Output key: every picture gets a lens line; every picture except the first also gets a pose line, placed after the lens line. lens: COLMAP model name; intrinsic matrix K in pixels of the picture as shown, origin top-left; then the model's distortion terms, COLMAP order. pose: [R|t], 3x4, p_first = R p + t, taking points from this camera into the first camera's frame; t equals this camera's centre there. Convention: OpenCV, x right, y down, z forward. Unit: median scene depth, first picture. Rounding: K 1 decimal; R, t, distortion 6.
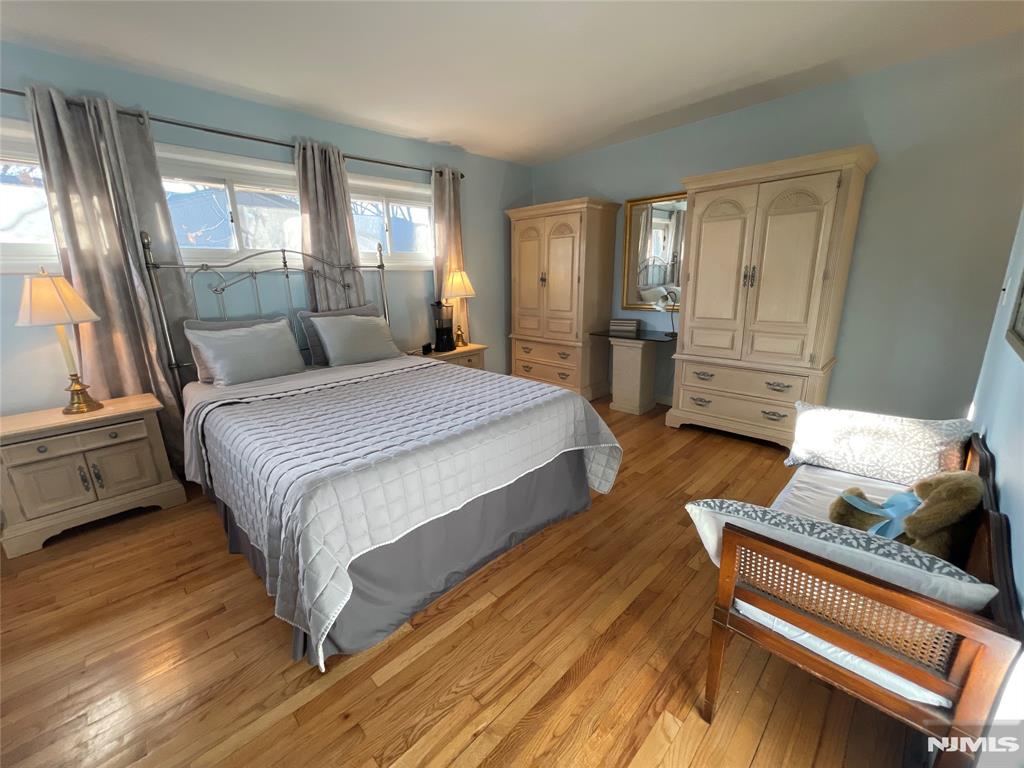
lens RADIAL K [[432.0, 0, 514.3], [0, 432.0, 367.9], [0, 0, 1]] dist [0.016358, 0.000162]
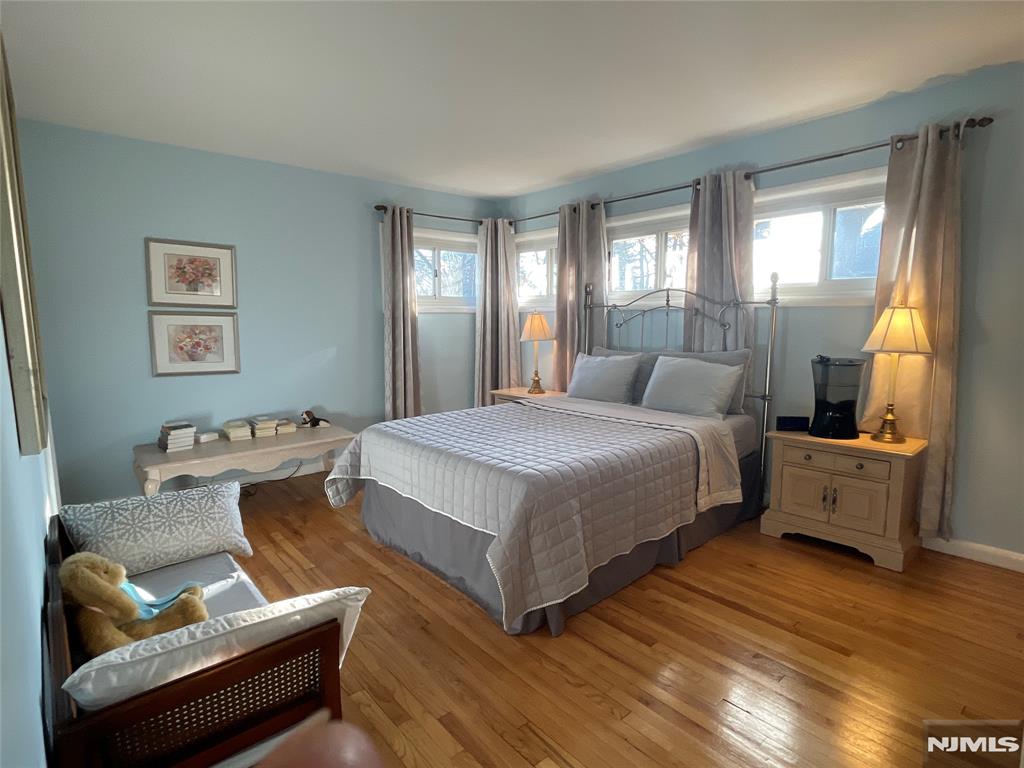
lens RADIAL K [[527.3, 0, 512.0], [0, 527.3, 384.0], [0, 0, 1]] dist [-0.000677, -0.000244]
pose [[-0.068307, 0.151025, -0.986167, 0.727246], [-0.198049, 0.966751, 0.161769, -0.173487], [0.977809, 0.206360, -0.036126, 0.693698]]
